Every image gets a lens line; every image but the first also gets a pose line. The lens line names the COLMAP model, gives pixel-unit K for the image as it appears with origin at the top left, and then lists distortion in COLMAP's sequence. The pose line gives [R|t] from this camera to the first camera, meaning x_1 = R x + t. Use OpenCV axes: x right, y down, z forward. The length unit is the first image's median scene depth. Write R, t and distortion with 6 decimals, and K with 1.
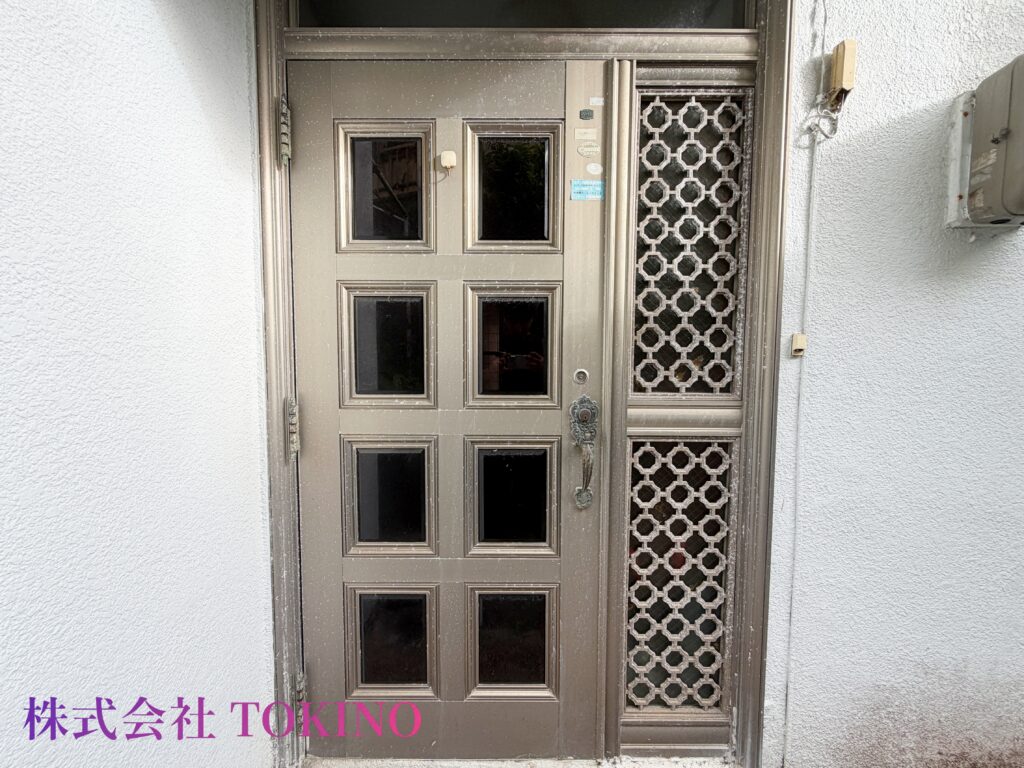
lens RADIAL K [[408.1, 0, 512.0], [0, 408.1, 383.6], [0, 0, 1]] dist [-0.003421, 0.000199]
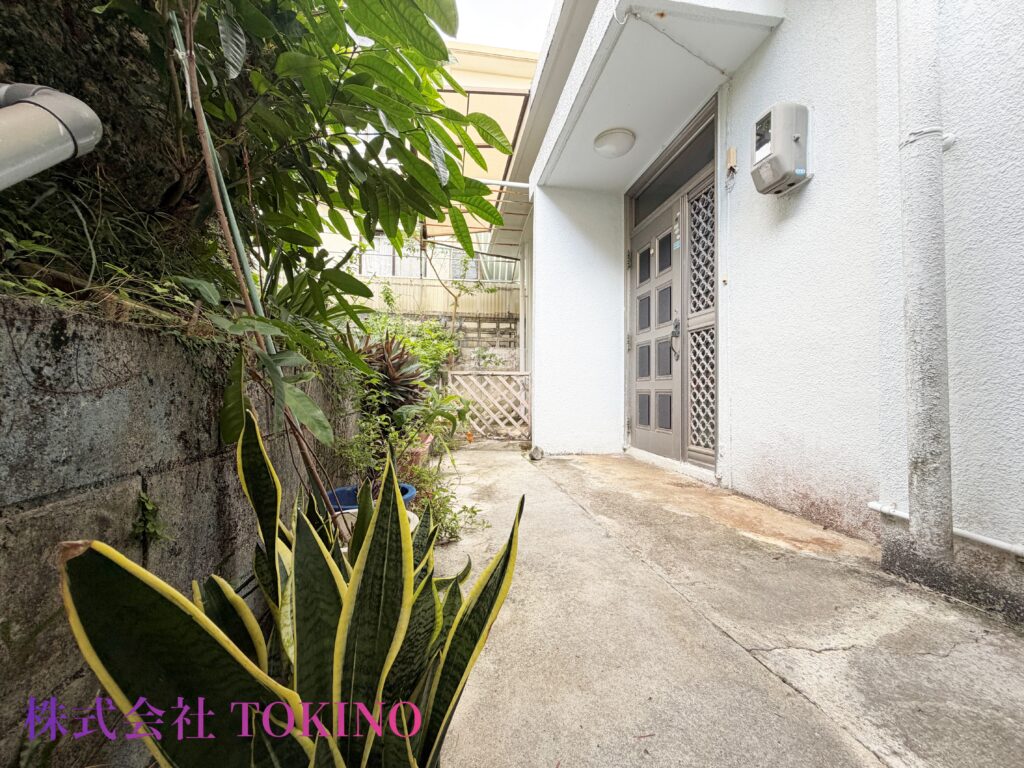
lens RADIAL K [[408.1, 0, 511.2], [0, 408.1, 387.4], [0, 0, 1]] dist [-0.003421, 0.000199]
pose [[0.161904, -0.007784, -0.986776, 2.629009], [-0.062910, 0.997853, -0.018193, 0.599657], [0.984799, 0.065023, 0.161066, -0.492938]]
